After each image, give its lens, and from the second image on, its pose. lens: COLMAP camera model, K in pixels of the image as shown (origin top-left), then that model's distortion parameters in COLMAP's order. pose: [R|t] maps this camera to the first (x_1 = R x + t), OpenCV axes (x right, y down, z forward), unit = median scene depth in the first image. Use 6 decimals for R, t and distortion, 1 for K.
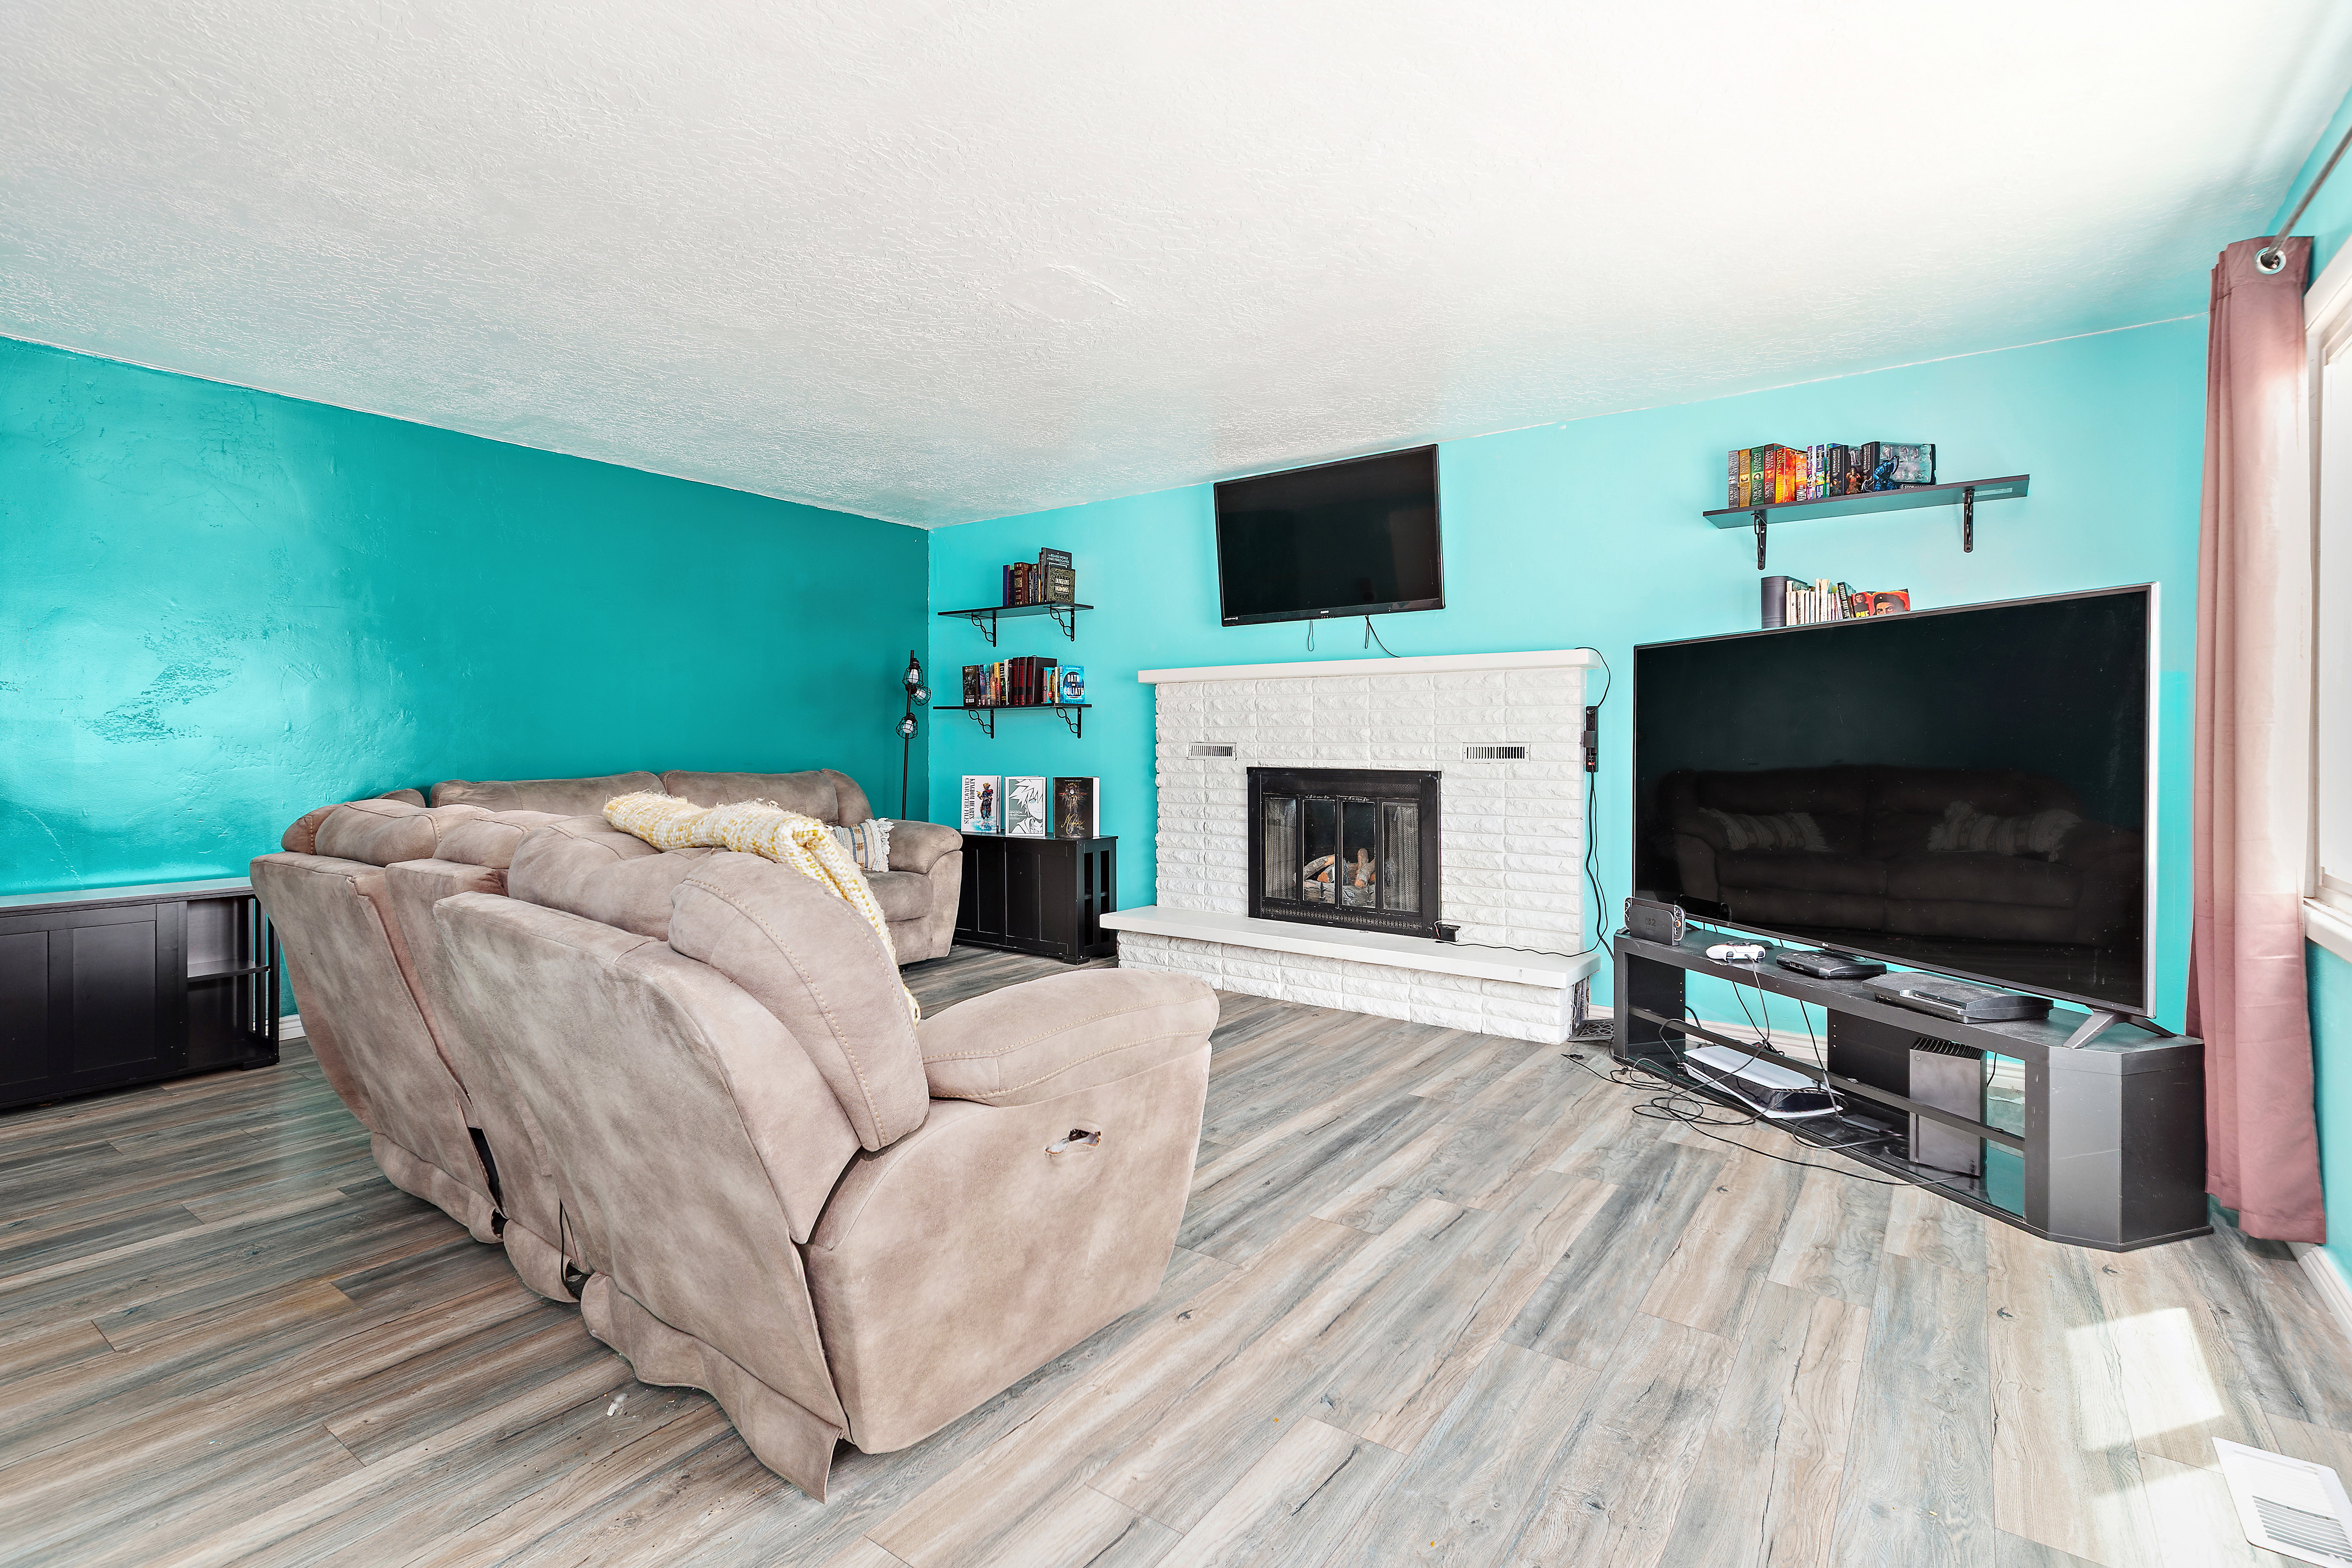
lens RADIAL K [[1088.2, 0, 1172.1], [0, 1088.2, 760.9], [0, 0, 1]] dist [0.005257, 0.000356]
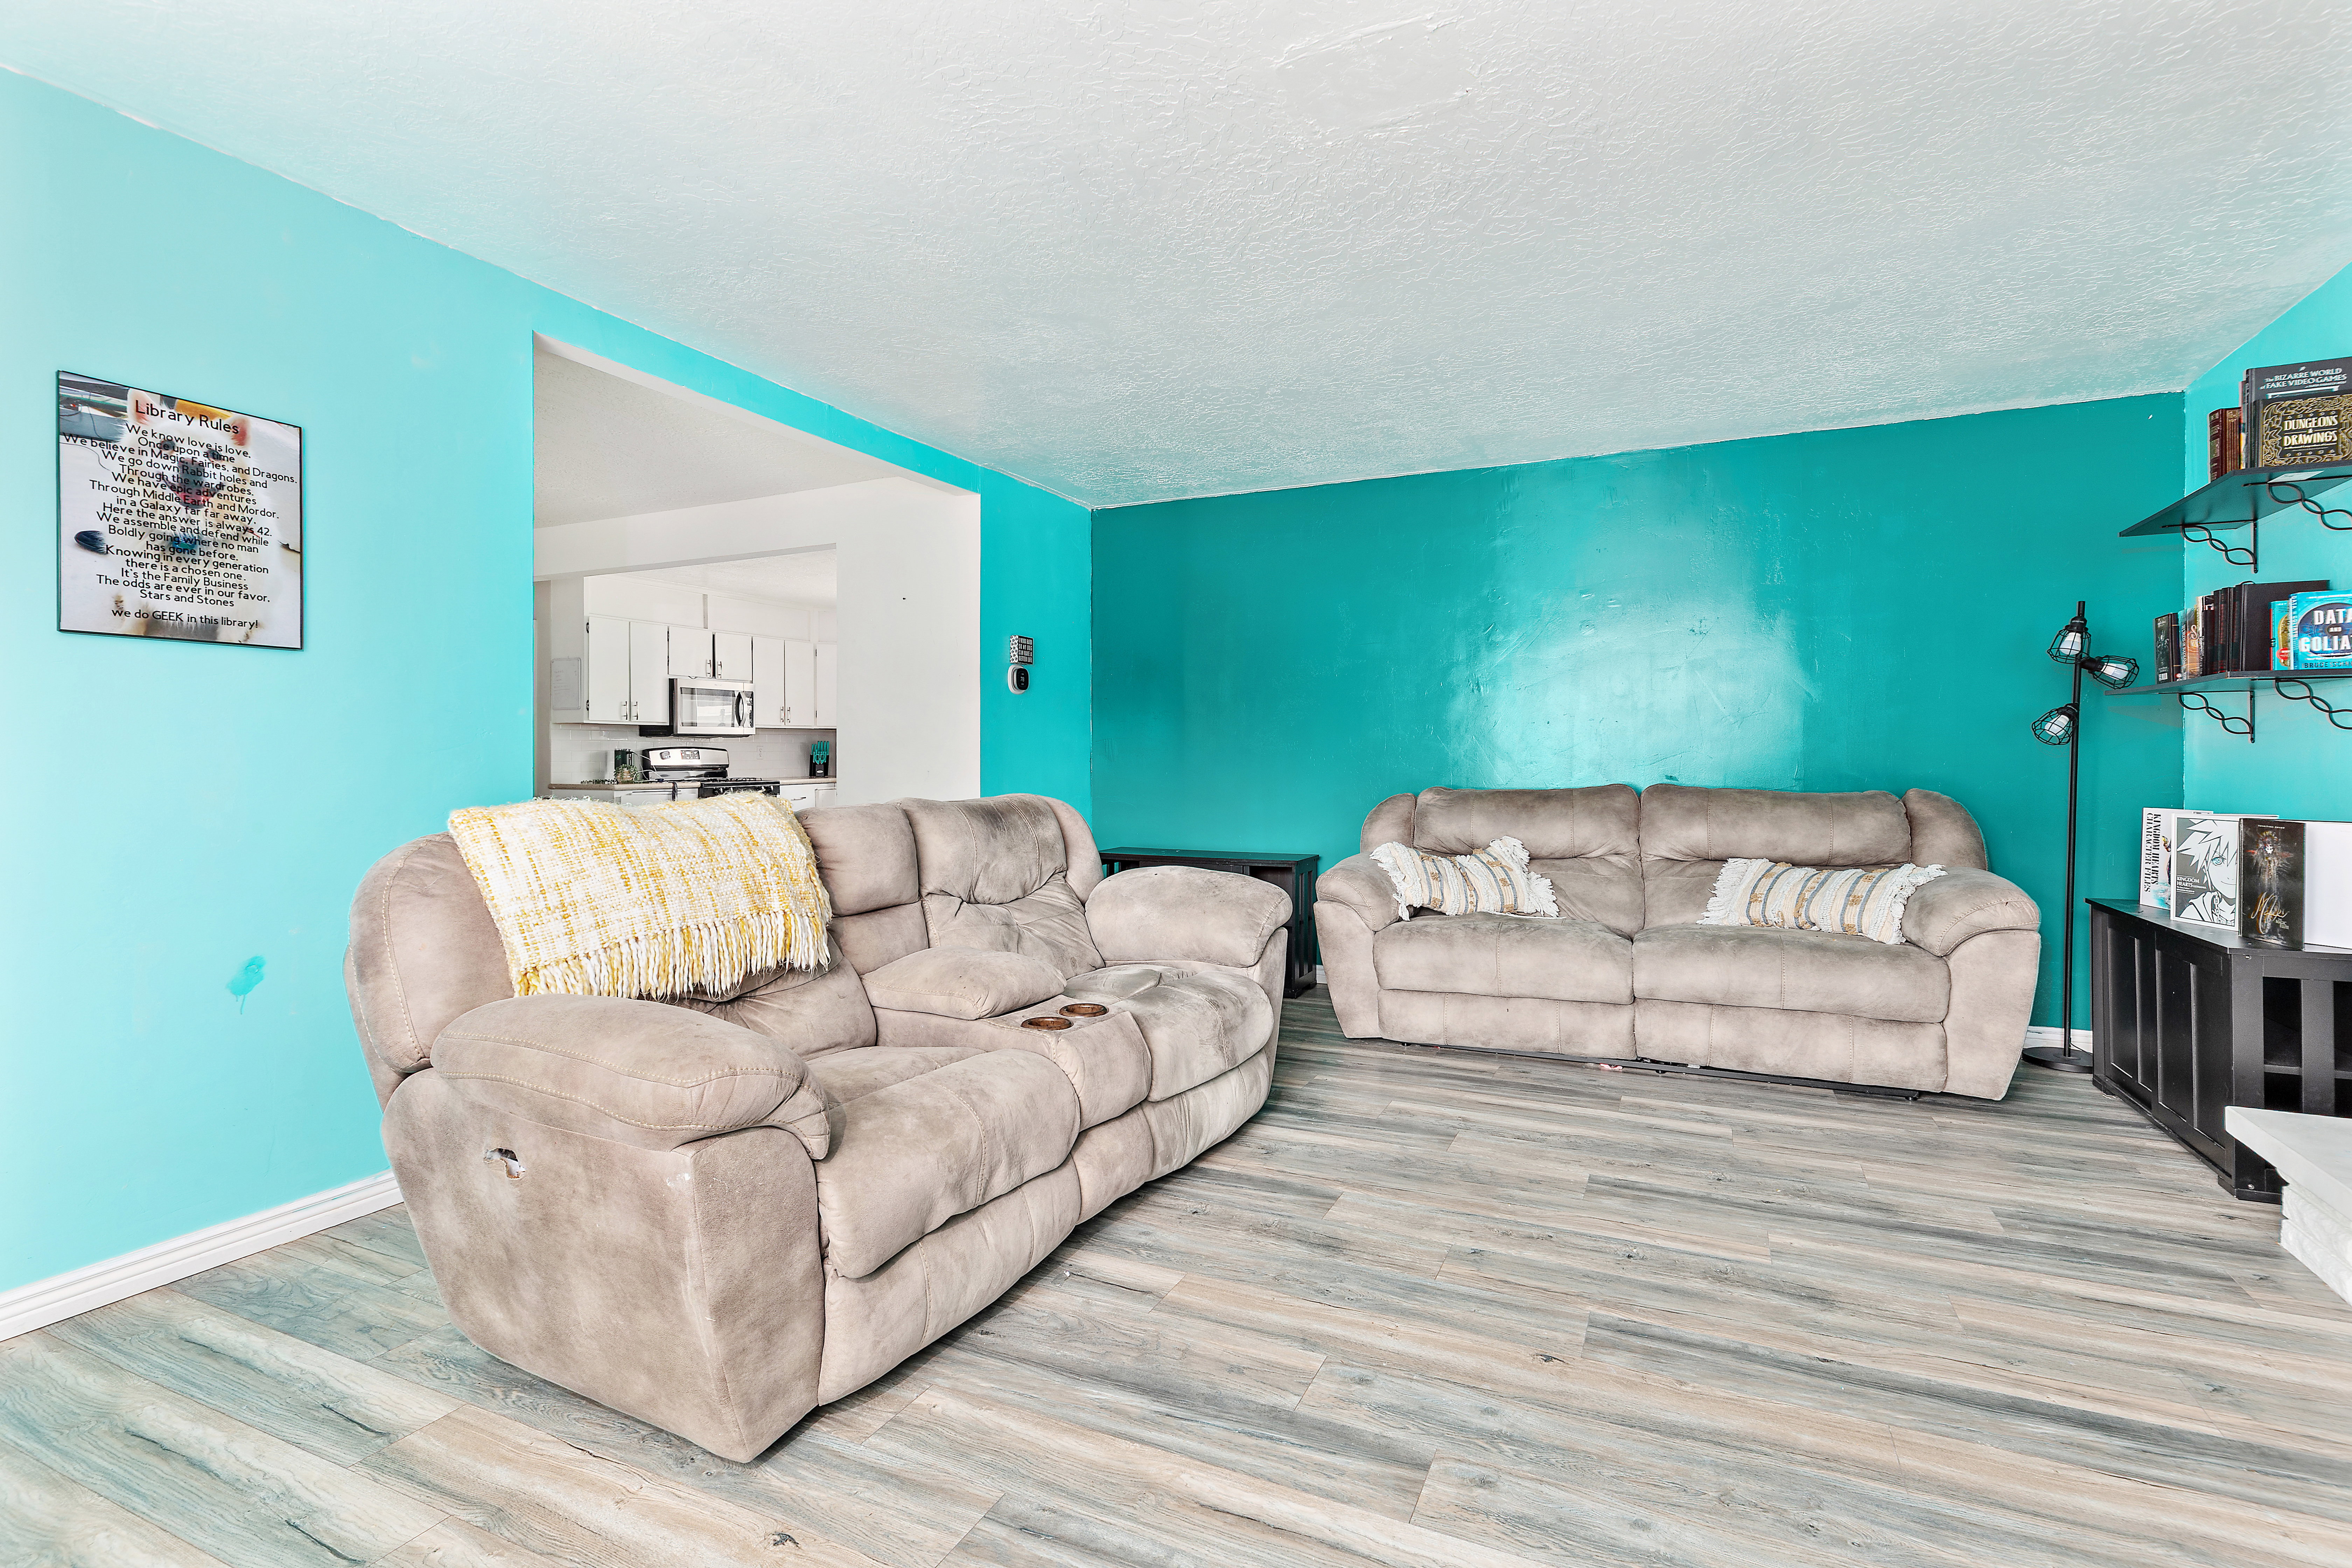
lens RADIAL K [[1088.2, 0, 1190.0], [0, 1088.2, 749.2], [0, 0, 1]] dist [0.005257, 0.000356]
pose [[0.202806, -0.009401, -0.979174, 0.304701], [-0.016978, 0.999770, -0.013115, -0.001485], [0.979072, 0.019284, 0.202600, 0.437103]]
